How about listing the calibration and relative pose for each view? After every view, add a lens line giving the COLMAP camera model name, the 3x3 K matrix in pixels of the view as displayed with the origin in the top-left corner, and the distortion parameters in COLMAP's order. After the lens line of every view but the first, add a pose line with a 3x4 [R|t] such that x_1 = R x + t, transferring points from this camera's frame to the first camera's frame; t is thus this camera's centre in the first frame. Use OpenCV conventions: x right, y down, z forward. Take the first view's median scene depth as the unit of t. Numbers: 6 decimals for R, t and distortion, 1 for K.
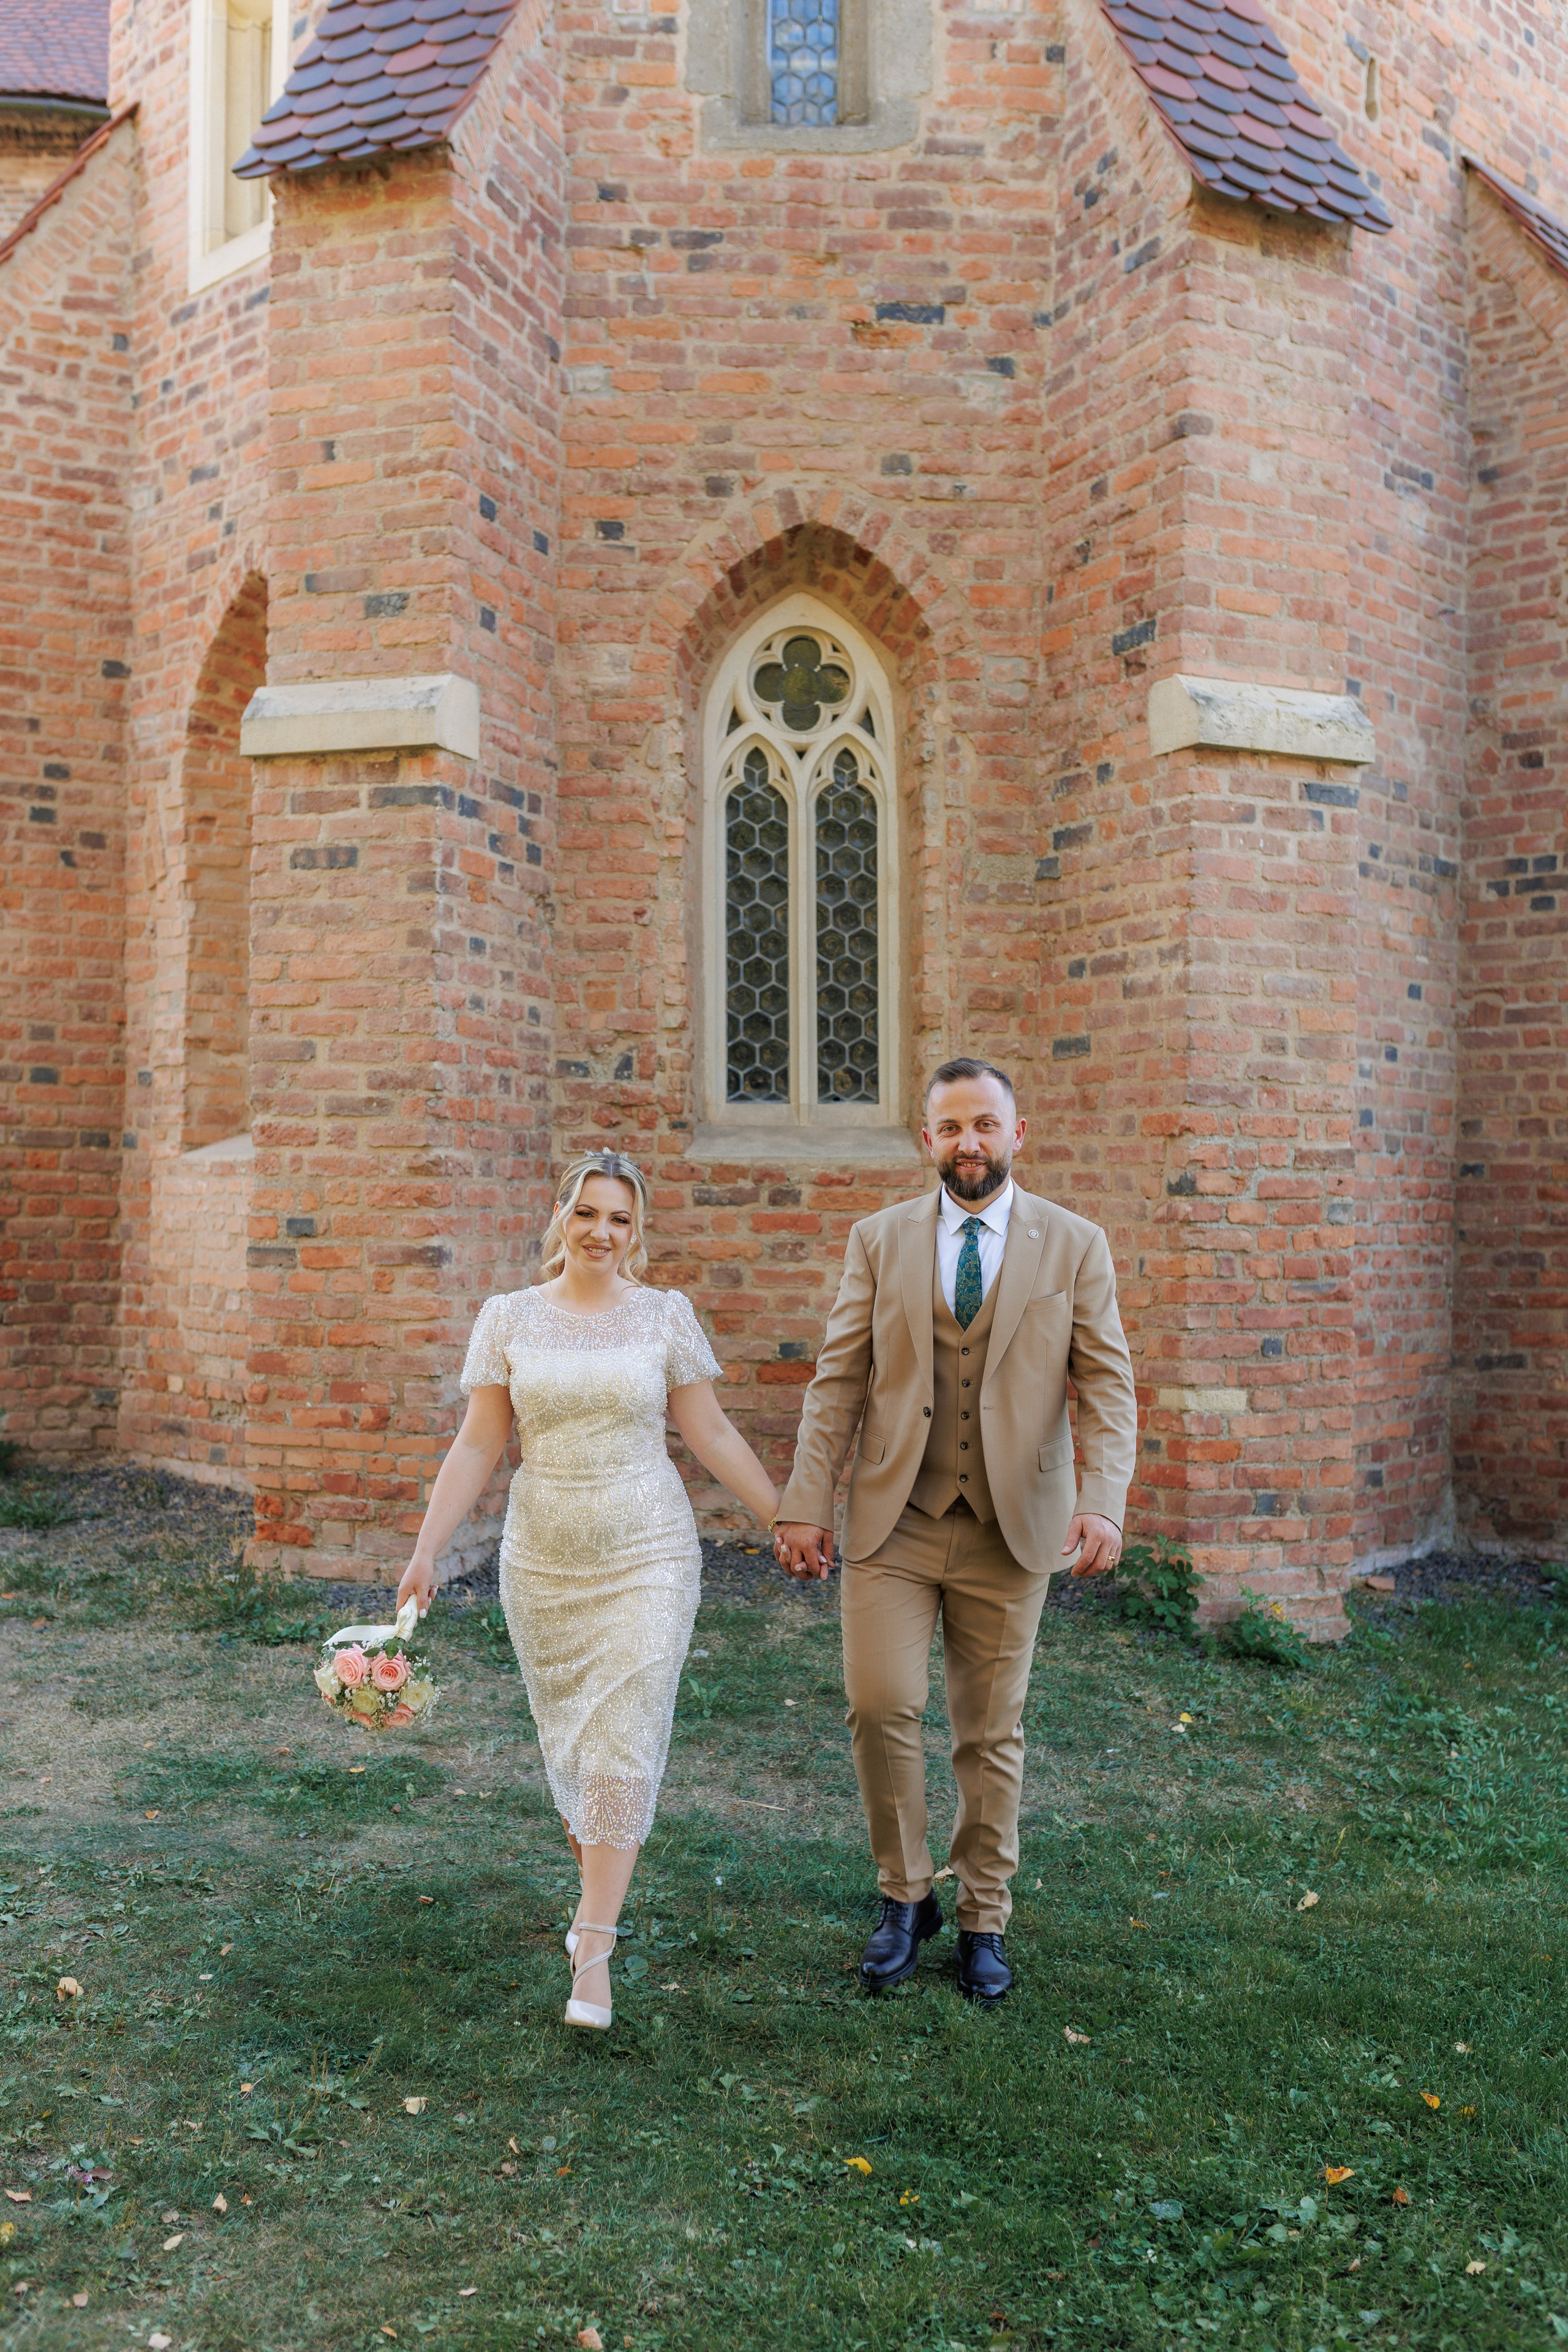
lens RADIAL K [[2165.7, 0, 787.1], [0, 2165.7, 1173.4], [0, 0, 1]] dist [0.004783, 0.003529]
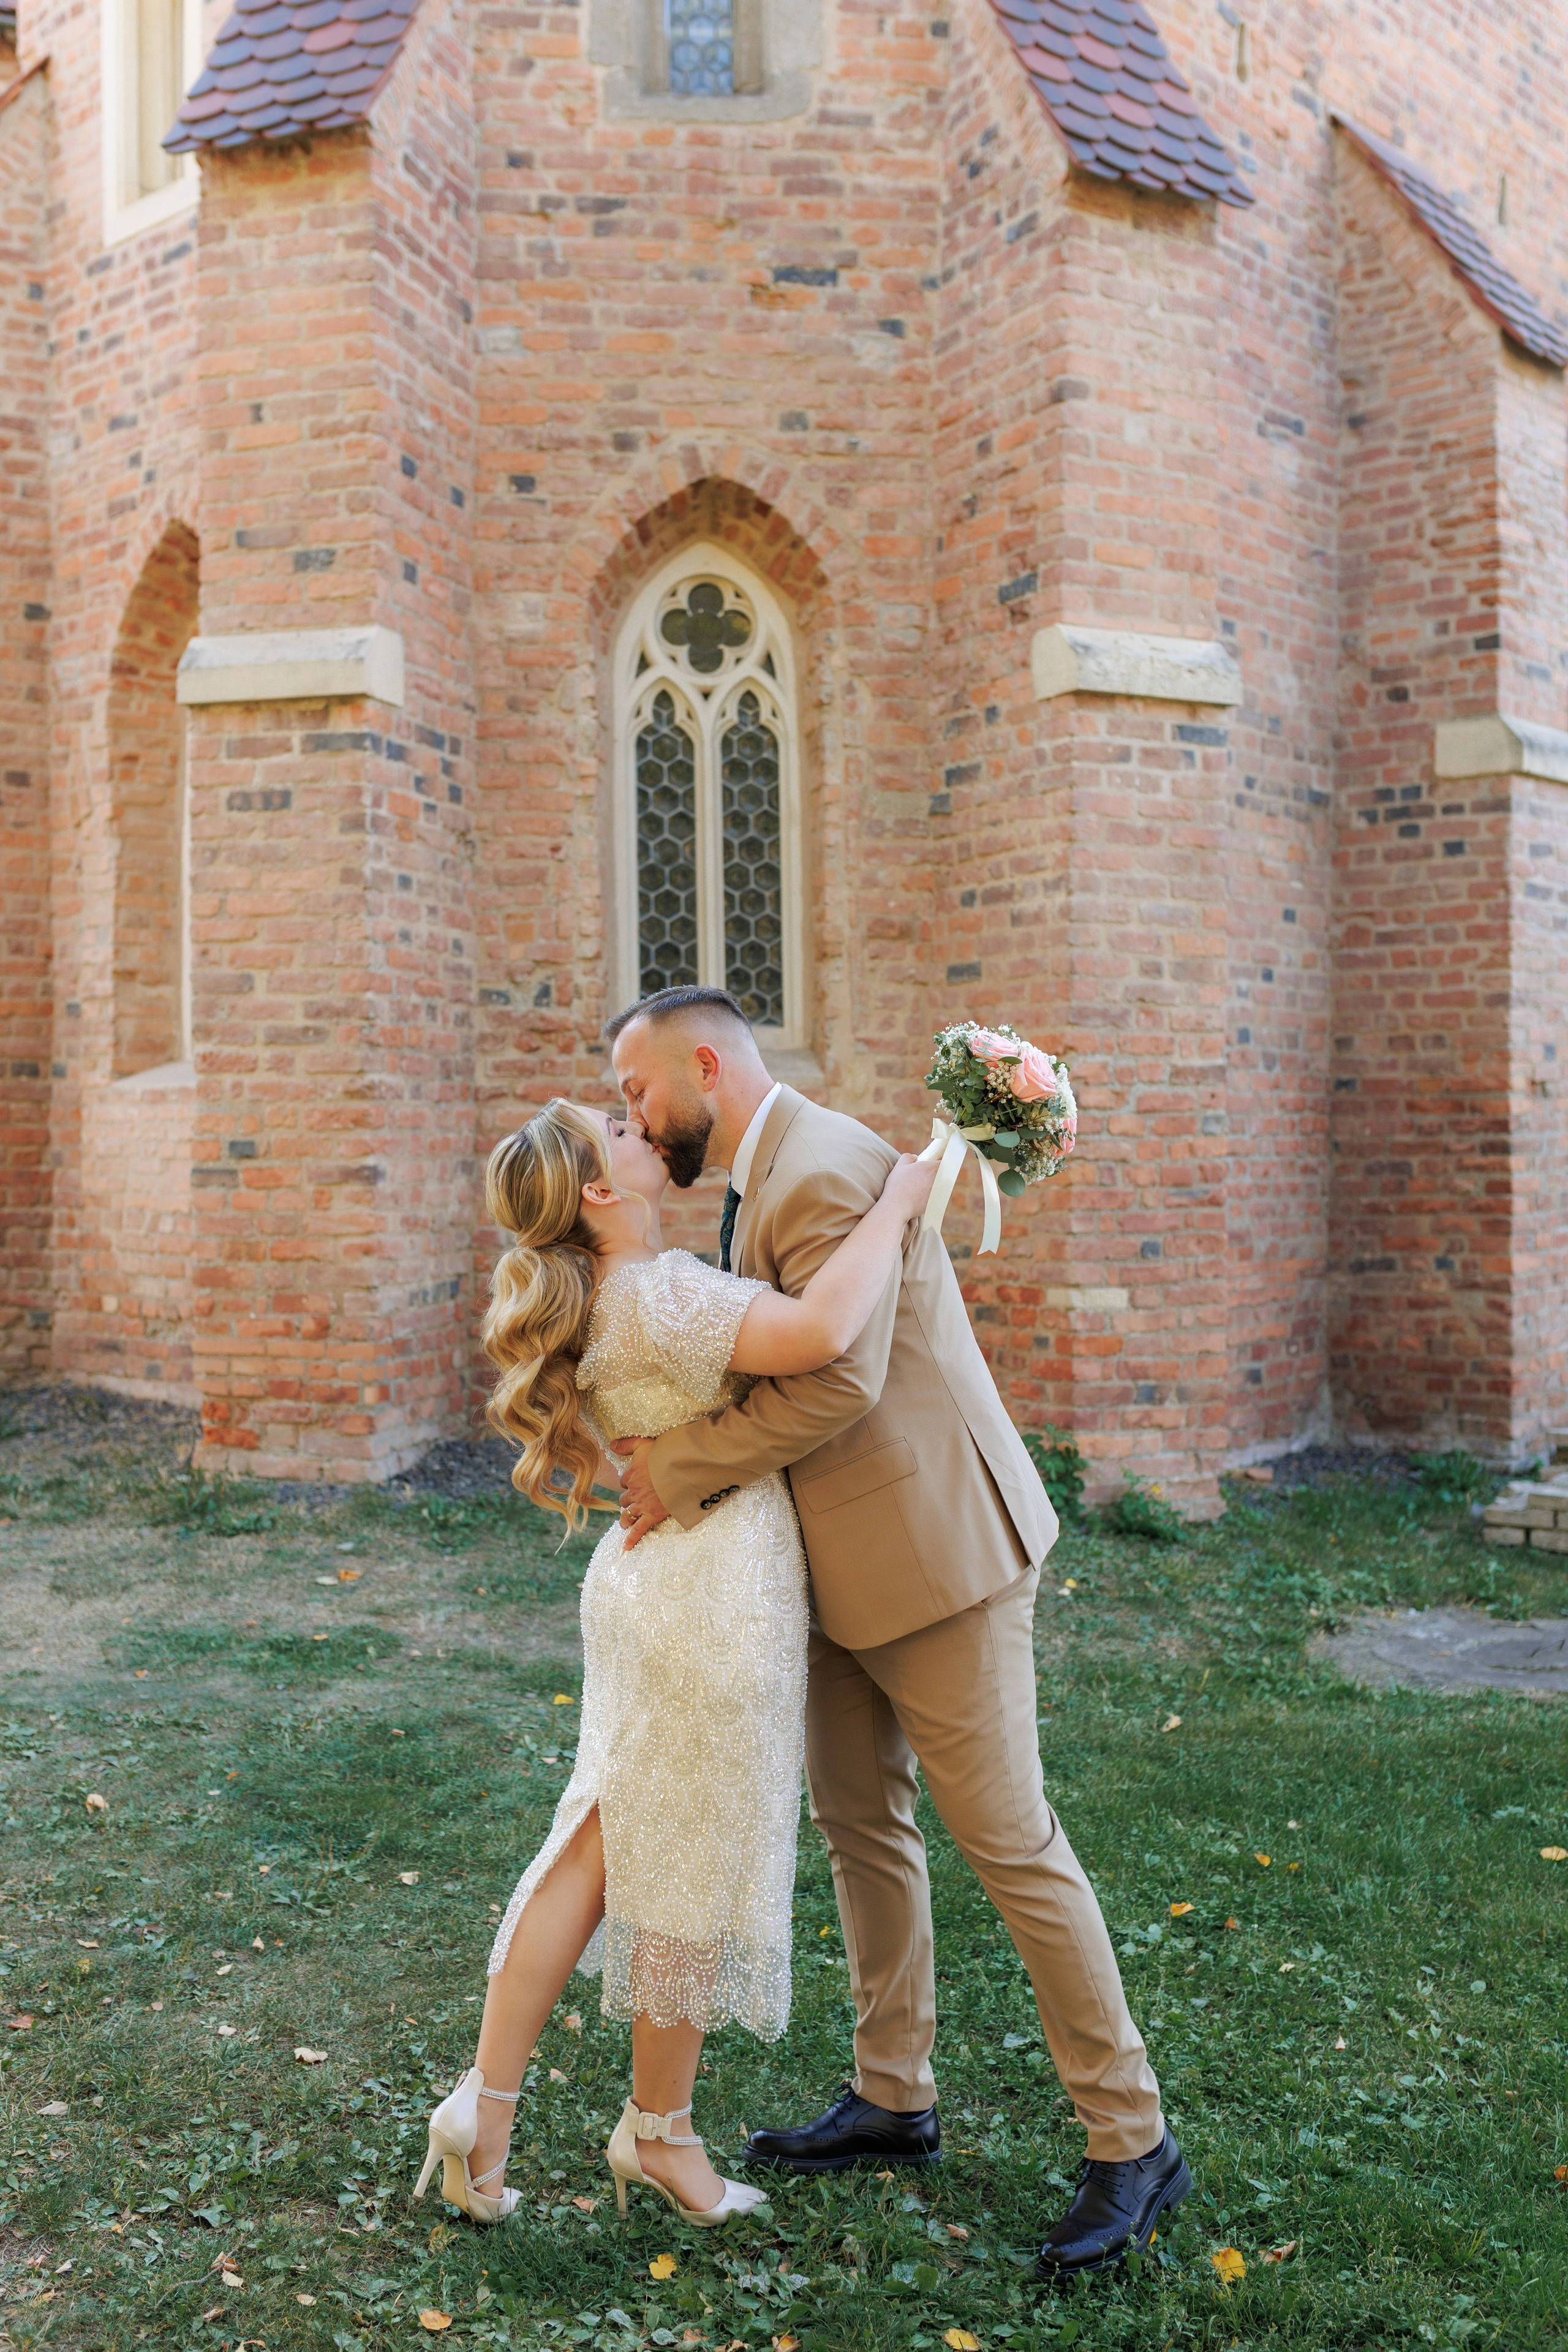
lens RADIAL K [[2257.5, 0, 763.6], [0, 2257.5, 1145.7], [0, 0, 1]] dist [0.008261, -0.005291]
pose [[0.999275, -0.012102, 0.036091, -0.008289], [0.011371, 0.999727, 0.020406, 0.003178], [-0.036328, -0.019981, 0.999140, -0.106660]]
